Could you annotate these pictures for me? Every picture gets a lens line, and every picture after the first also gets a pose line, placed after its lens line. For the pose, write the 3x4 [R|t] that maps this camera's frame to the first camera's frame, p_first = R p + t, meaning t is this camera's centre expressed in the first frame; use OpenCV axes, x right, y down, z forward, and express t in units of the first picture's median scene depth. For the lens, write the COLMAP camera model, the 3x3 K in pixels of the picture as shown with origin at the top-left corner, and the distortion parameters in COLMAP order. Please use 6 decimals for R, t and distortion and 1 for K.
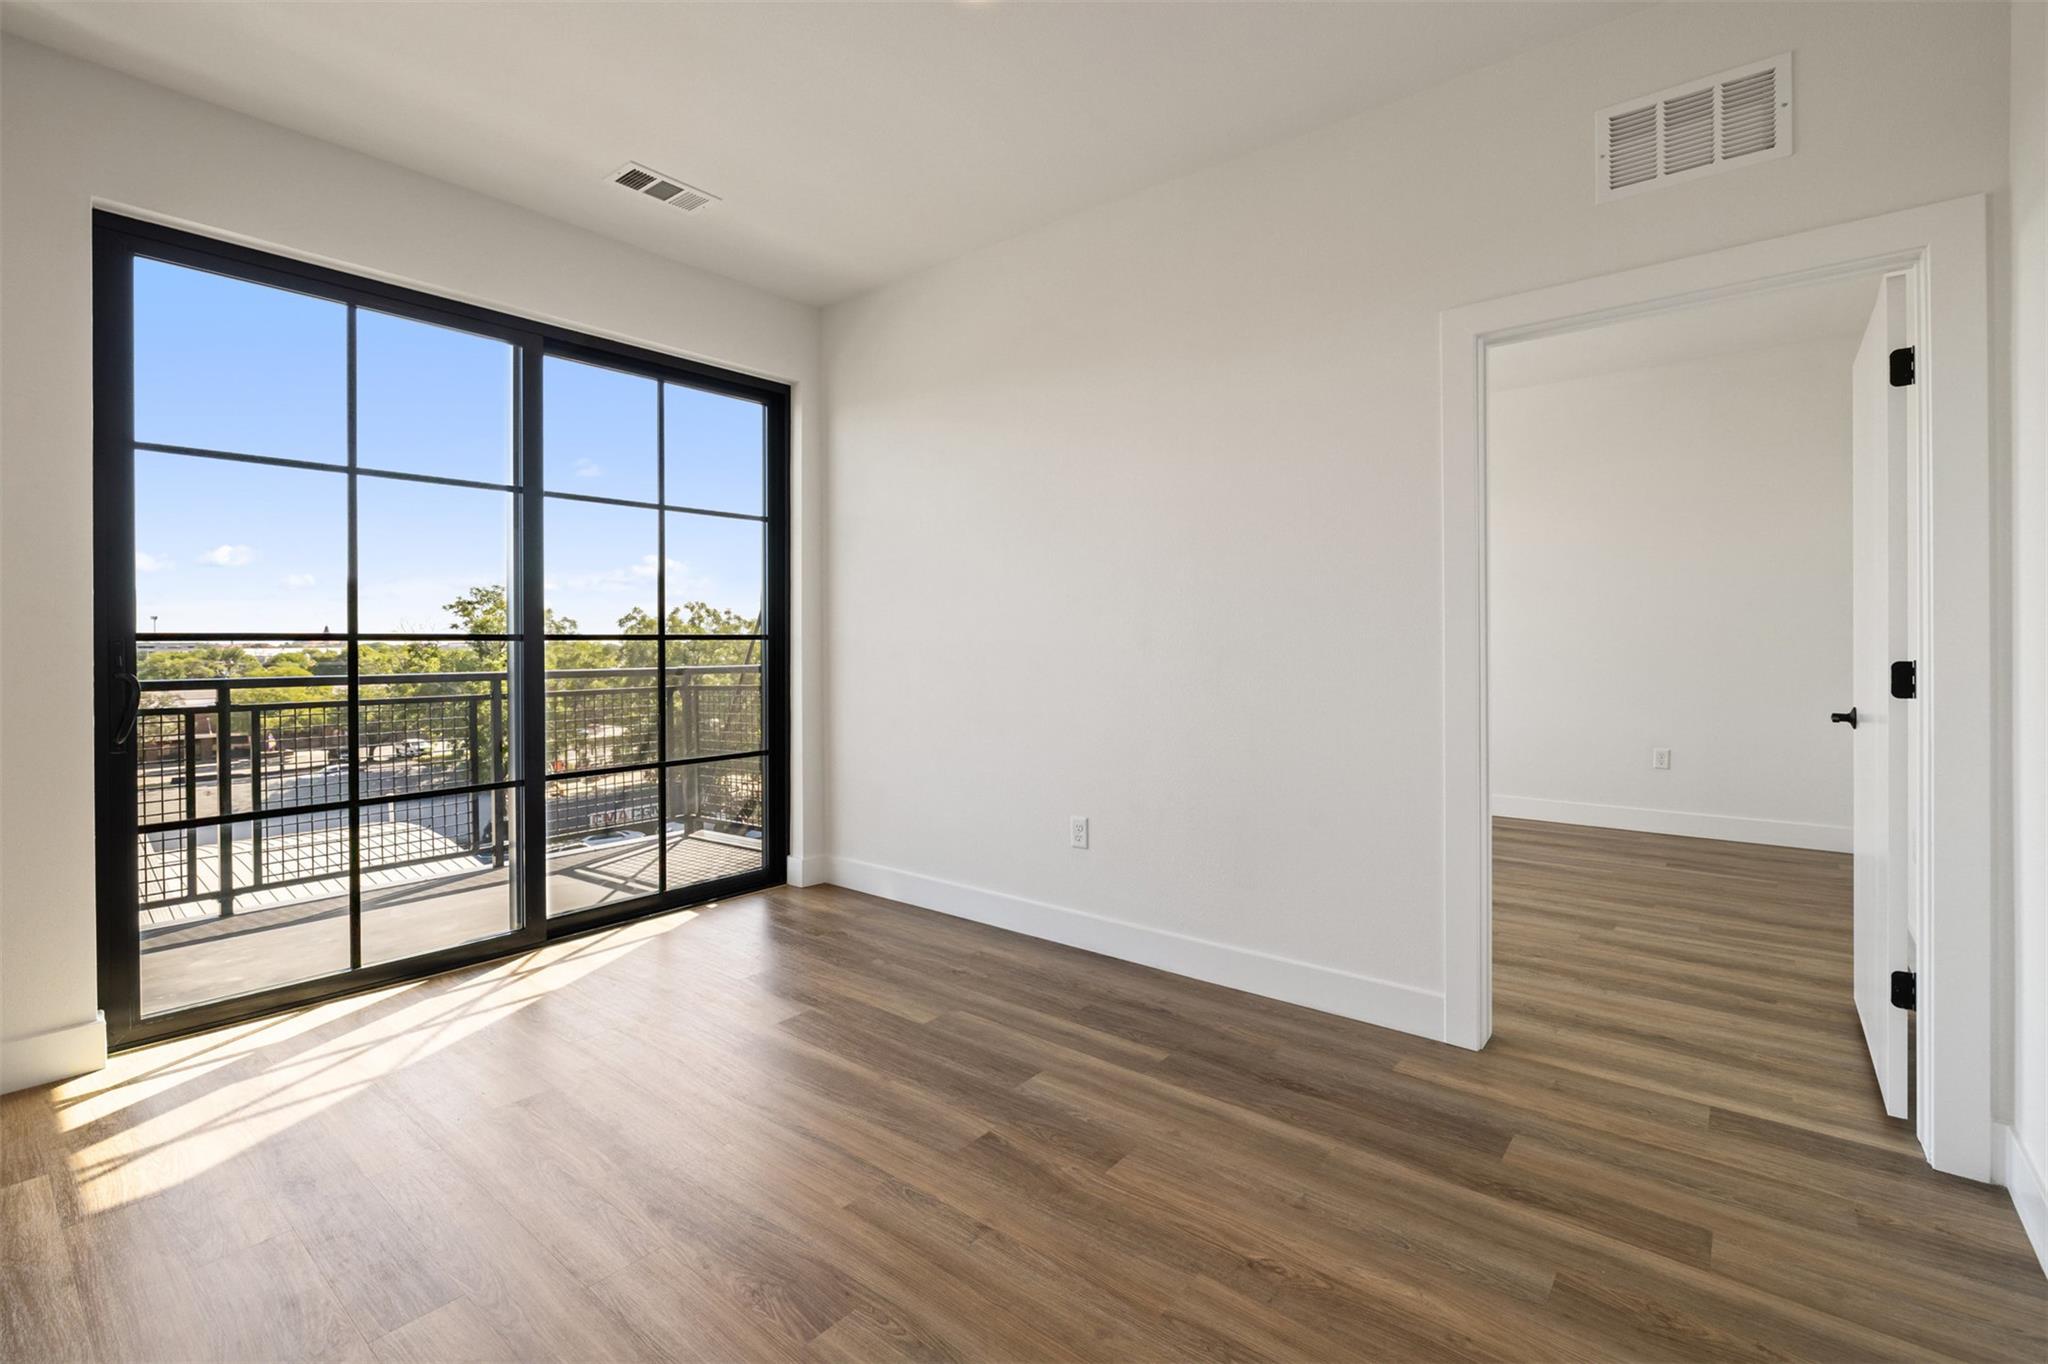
lens RADIAL K [[919.4, 0, 1028.7], [0, 919.4, 639.1], [0, 0, 1]] dist [-0.002776, 0.000111]
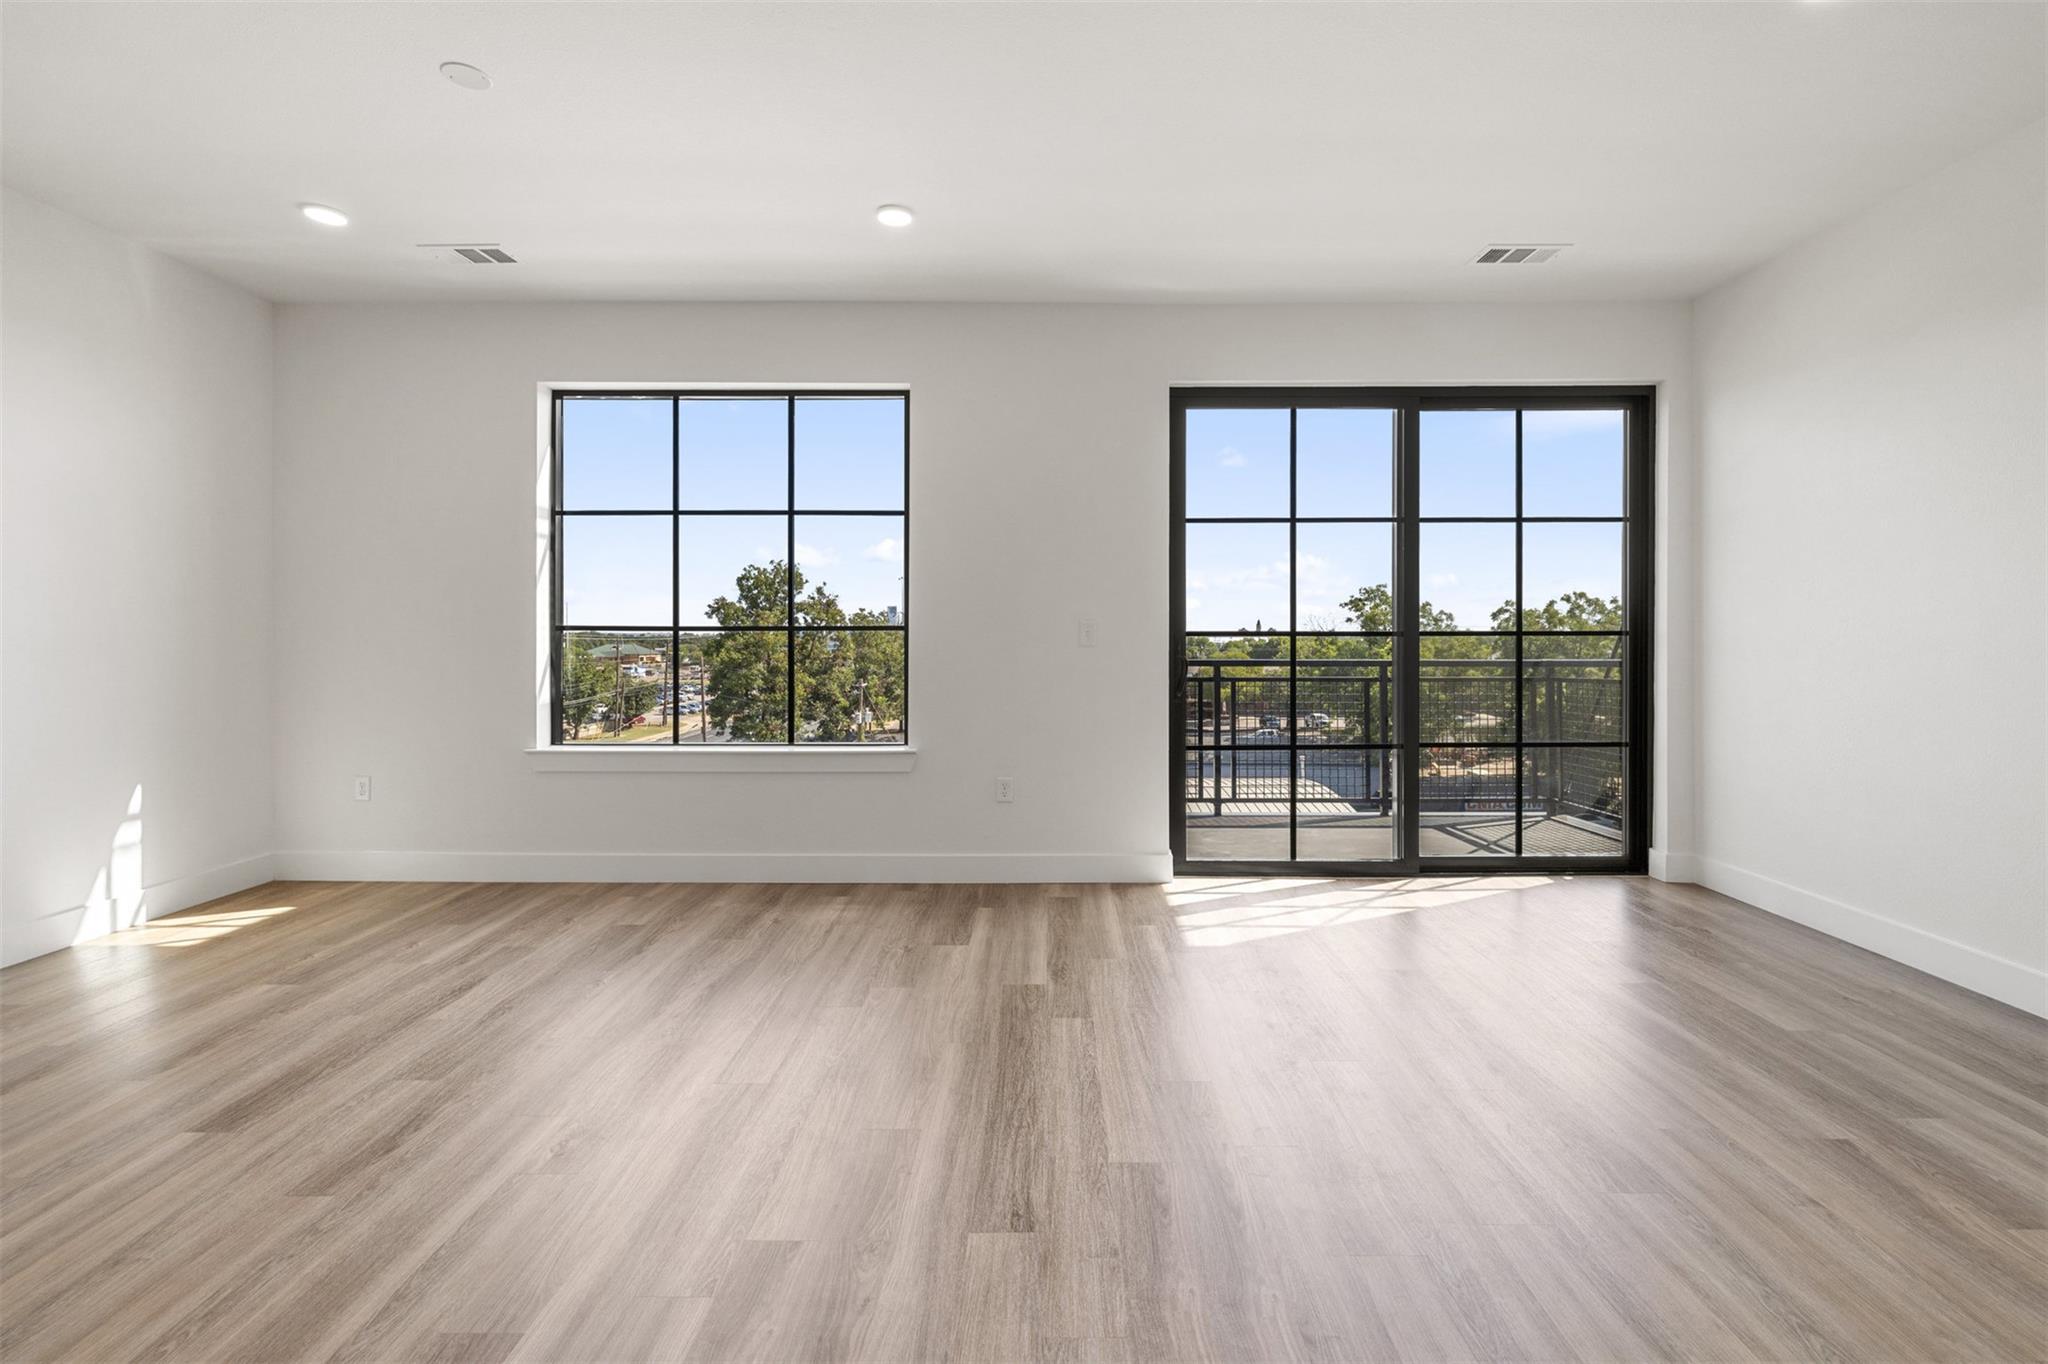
lens RADIAL K [[909.7, 0, 1028.0], [0, 909.7, 645.8], [0, 0, 1]] dist [0.000909, -0.000875]
pose [[0.624151, 0.013043, -0.781195, 0.116762], [0.001574, 0.999838, 0.017952, -0.008658], [0.781302, -0.012434, 0.624029, -0.206002]]
